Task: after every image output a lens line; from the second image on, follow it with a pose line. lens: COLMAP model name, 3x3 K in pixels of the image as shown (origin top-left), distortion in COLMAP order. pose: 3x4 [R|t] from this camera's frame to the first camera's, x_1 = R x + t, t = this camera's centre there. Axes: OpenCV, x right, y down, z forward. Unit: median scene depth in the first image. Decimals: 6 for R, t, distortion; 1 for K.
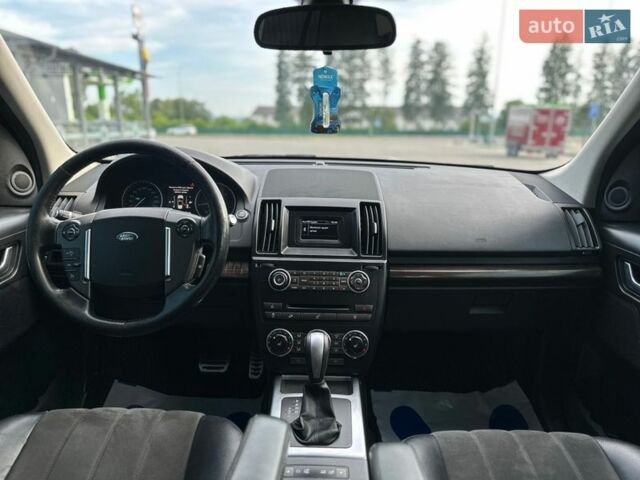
lens RADIAL K [[456.2, 0, 320.0], [0, 456.2, 240.0], [0, 0, 1]] dist [0.057434, -0.072256]
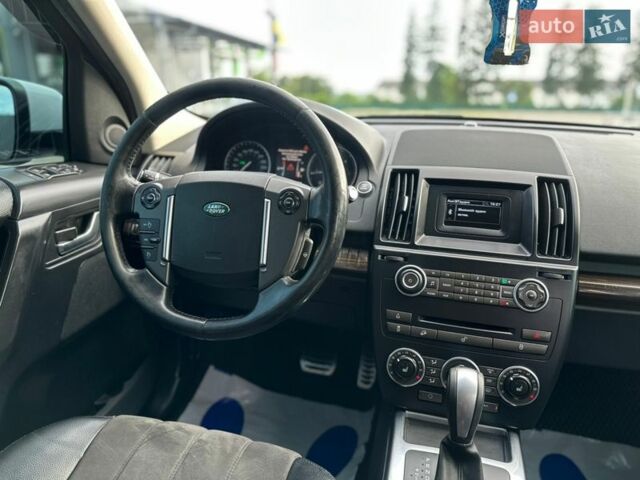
lens RADIAL K [[456.2, 0, 320.0], [0, 456.2, 240.0], [0, 0, 1]] dist [0.057434, -0.072256]
pose [[0.967602, 0.076809, -0.240514, -0.058567], [-0.064814, 0.996245, 0.057406, -0.008157], [0.244020, -0.039957, 0.968947, 0.268531]]
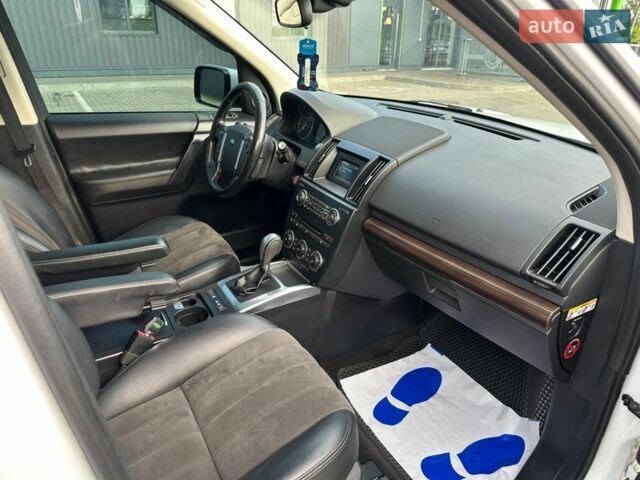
lens RADIAL K [[456.2, 0, 320.0], [0, 456.2, 240.0], [0, 0, 1]] dist [0.057434, -0.072256]
pose [[0.503359, 0.359097, -0.785925, 1.044591], [-0.225136, 0.932643, 0.281942, -0.189408], [0.834232, 0.035022, 0.550300, 0.304246]]
